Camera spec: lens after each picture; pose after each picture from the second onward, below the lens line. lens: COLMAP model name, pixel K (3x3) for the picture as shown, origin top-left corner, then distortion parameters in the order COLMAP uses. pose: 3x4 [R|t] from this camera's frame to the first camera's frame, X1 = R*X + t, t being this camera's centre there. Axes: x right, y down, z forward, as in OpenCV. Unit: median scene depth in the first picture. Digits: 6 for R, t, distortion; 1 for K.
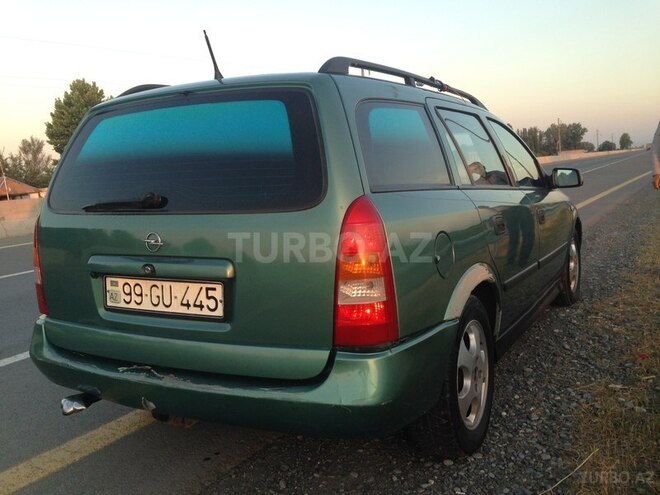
lens RADIAL K [[585.6, 0, 332.6], [0, 585.6, 245.3], [0, 0, 1]] dist [0.055766, -0.130792]
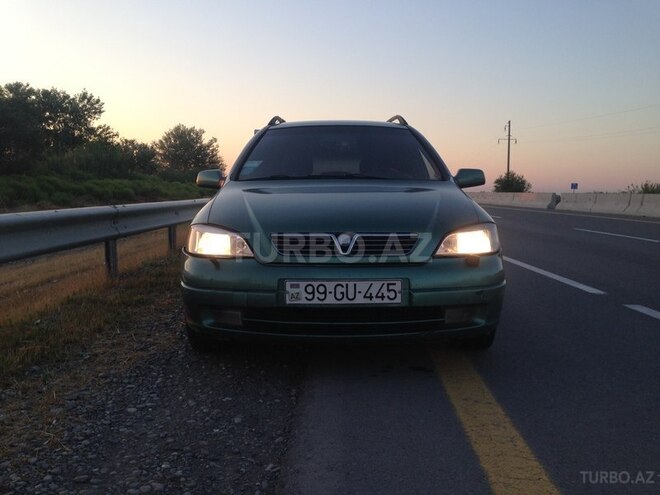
lens RADIAL K [[585.6, 0, 332.0], [0, 585.6, 253.1], [0, 0, 1]] dist [0.055766, -0.130792]
pose [[0.875357, -0.017670, 0.483153, -0.966675], [0.024985, 0.999650, -0.008707, 0.008289], [-0.482830, 0.019693, 0.875492, -0.155477]]
